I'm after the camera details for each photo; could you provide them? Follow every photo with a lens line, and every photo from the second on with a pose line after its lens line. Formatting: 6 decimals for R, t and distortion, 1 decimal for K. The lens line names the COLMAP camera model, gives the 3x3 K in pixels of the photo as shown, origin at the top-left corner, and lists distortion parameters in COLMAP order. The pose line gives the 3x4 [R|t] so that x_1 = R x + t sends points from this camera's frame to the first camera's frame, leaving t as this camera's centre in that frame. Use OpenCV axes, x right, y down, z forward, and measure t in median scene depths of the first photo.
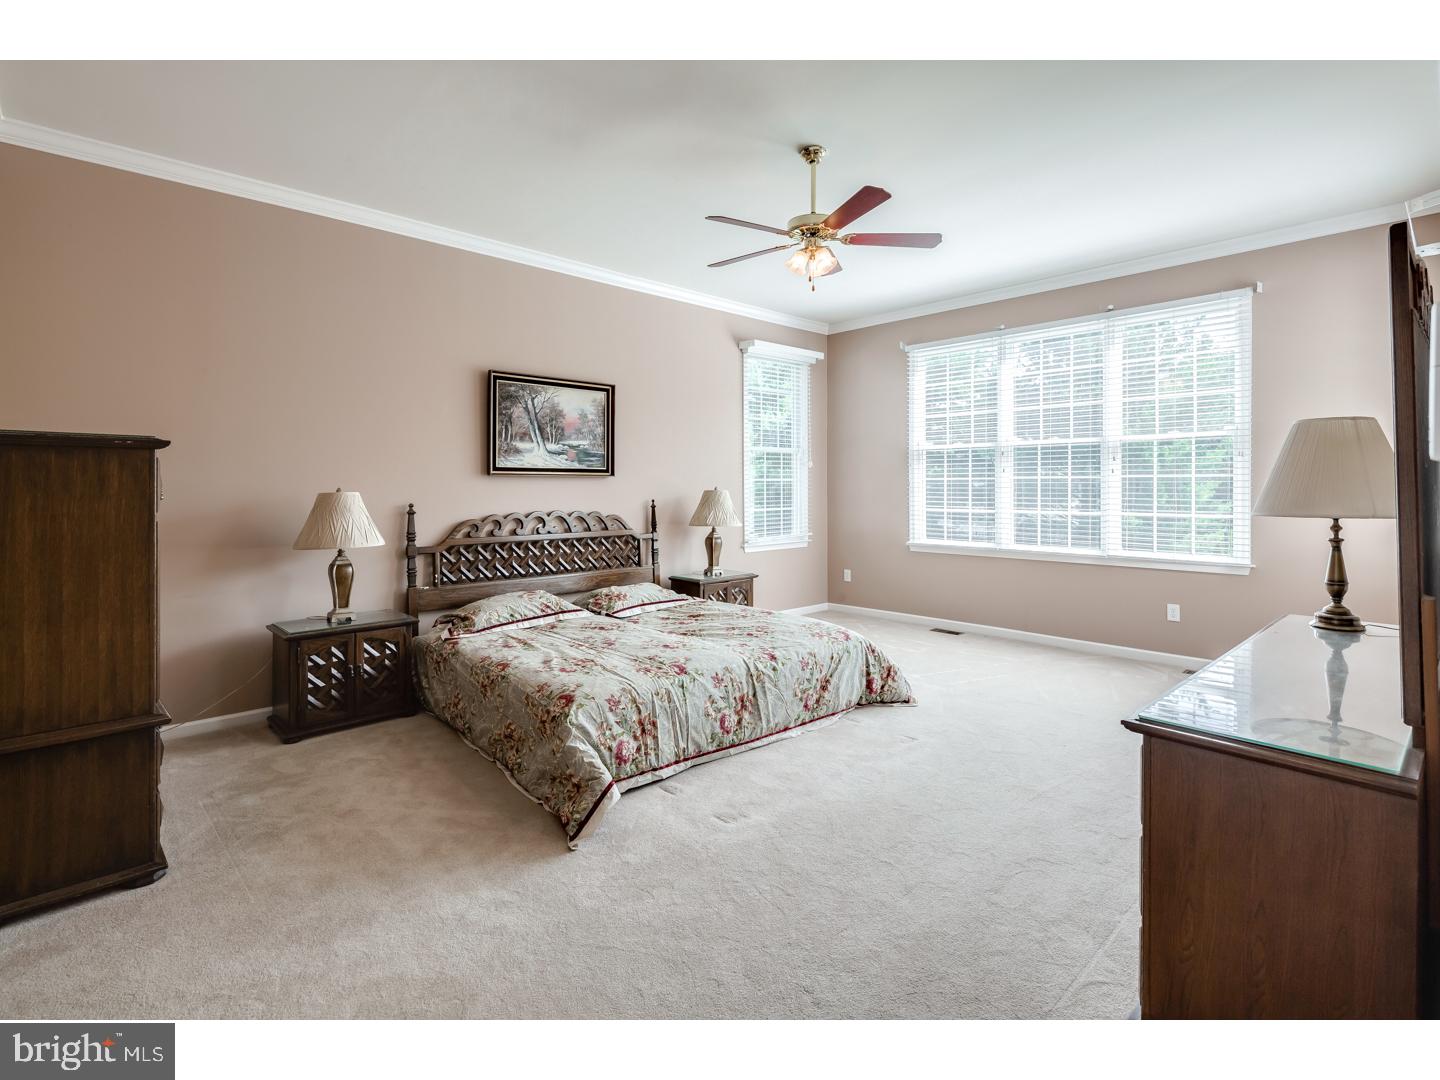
lens RADIAL K [[685.0, 0, 720.0], [0, 685.0, 540.0], [0, 0, 1]] dist [0.003321, 0.000599]
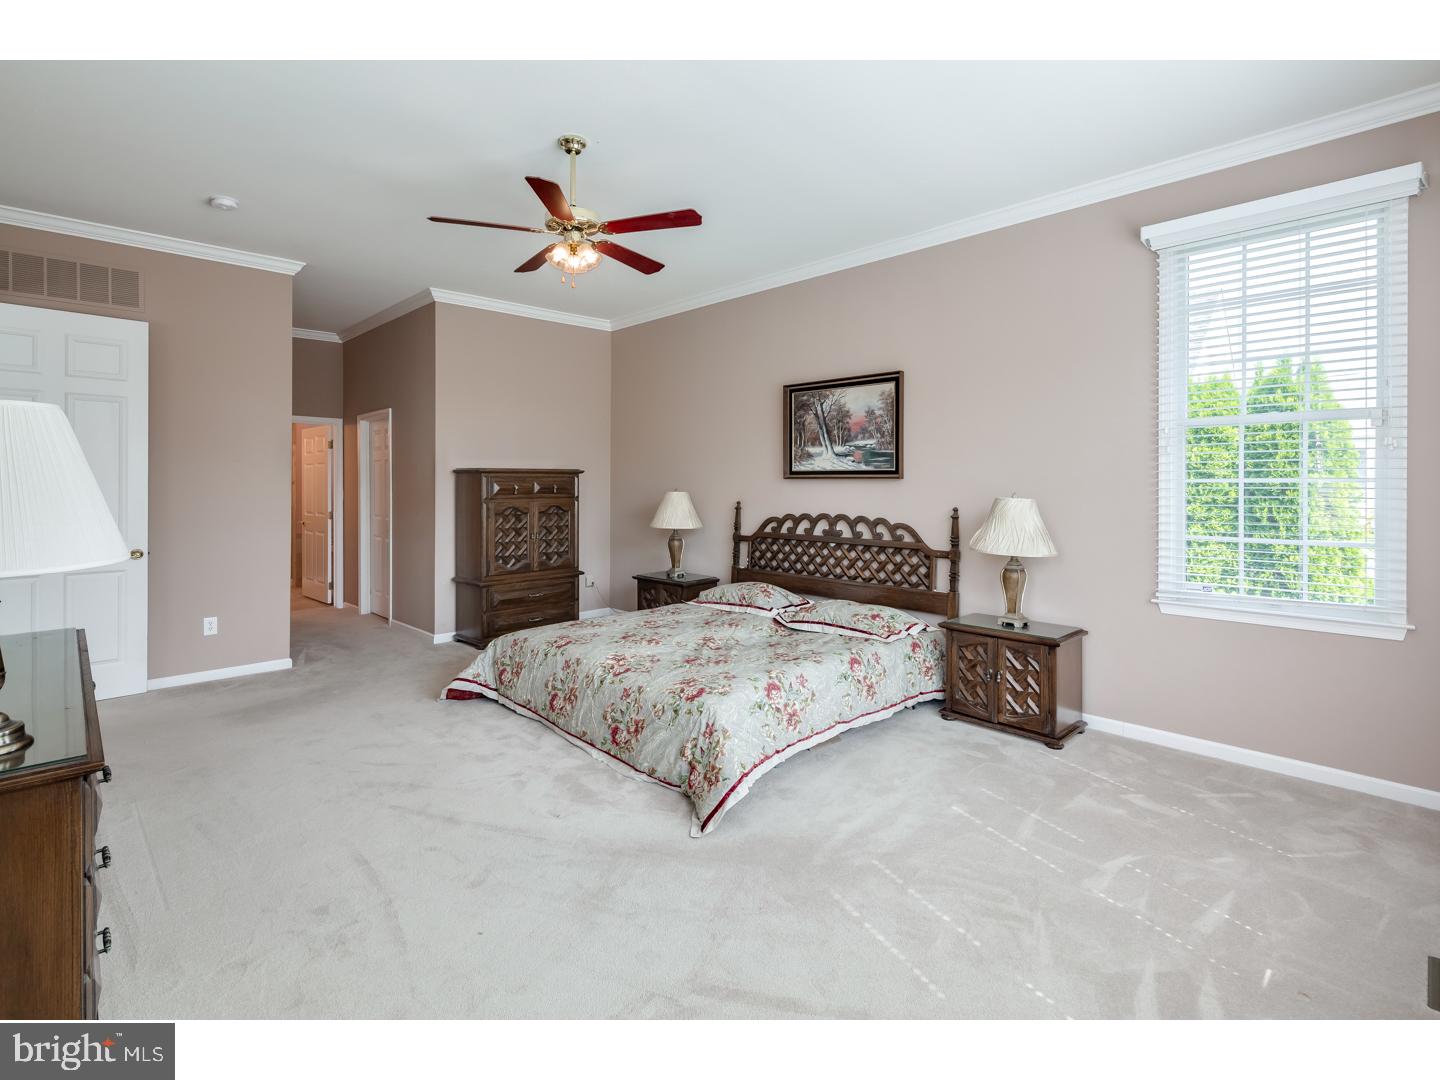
lens RADIAL K [[685.0, 0, 720.0], [0, 685.0, 540.0], [0, 0, 1]] dist [0.003321, 0.000599]
pose [[0.033235, 0.088272, -0.995542, 0.759287], [-0.078559, 0.993241, 0.085445, -0.078575], [0.996355, 0.075369, 0.039945, 0.817687]]
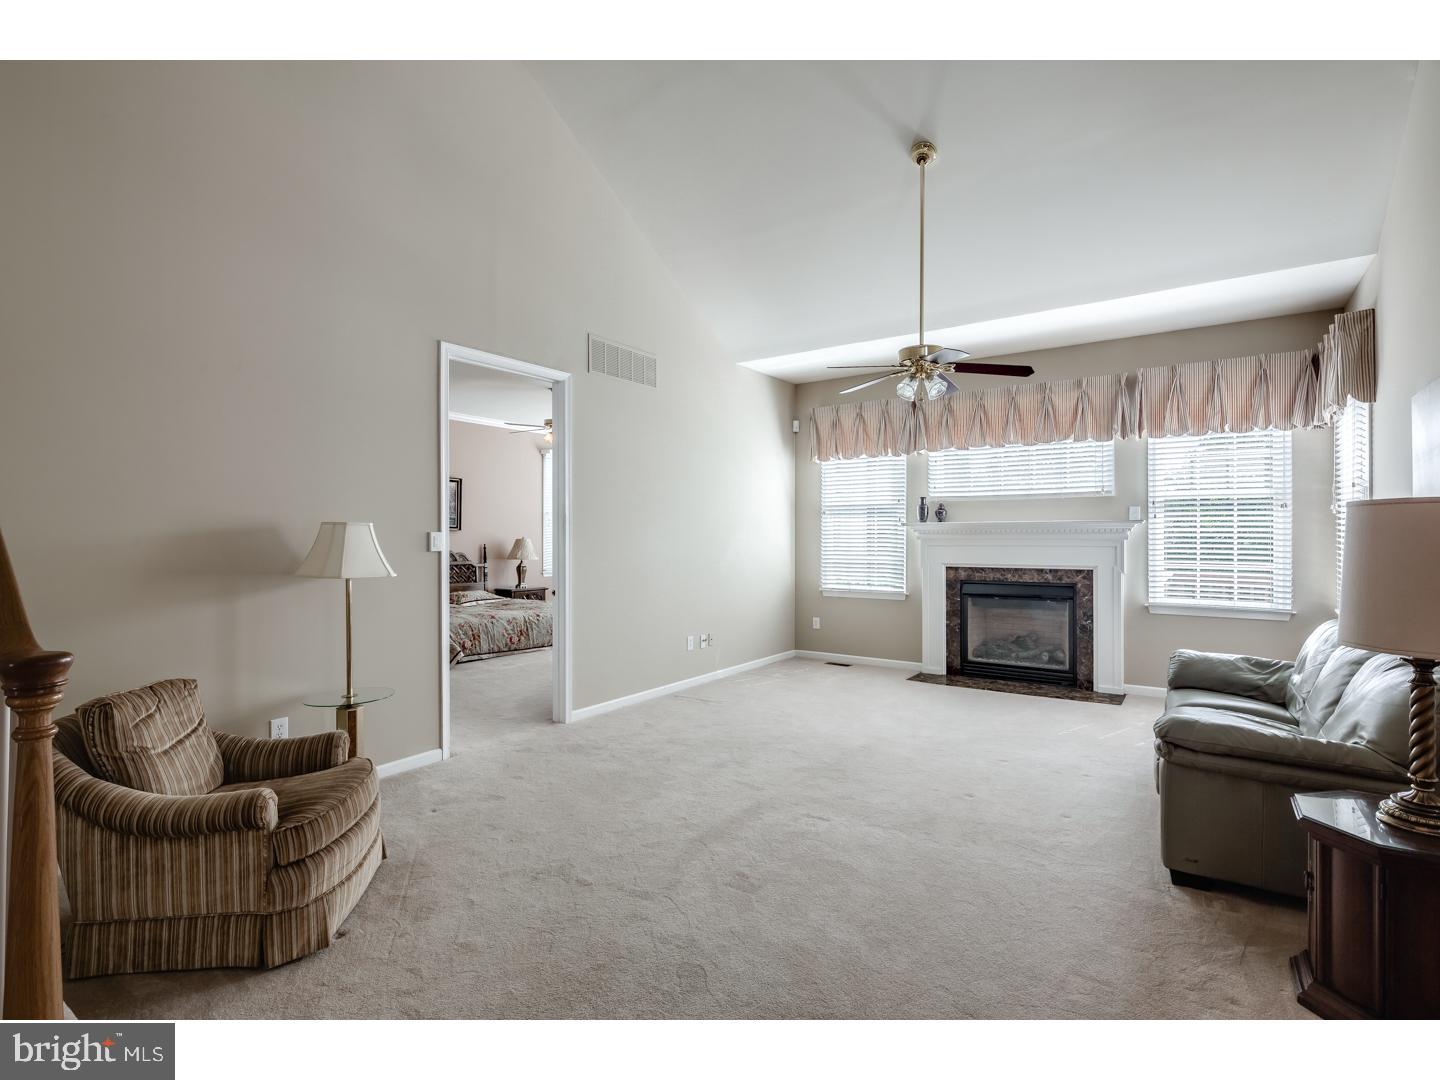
lens RADIAL K [[685.0, 0, 720.0], [0, 685.0, 540.0], [0, 0, 1]] dist [0.003321, 0.000599]
pose [[0.976925, -0.000563, 0.213583, 0.134438], [0.015355, 0.997594, -0.067604, 0.066885], [-0.213032, 0.069324, 0.974583, -0.961030]]
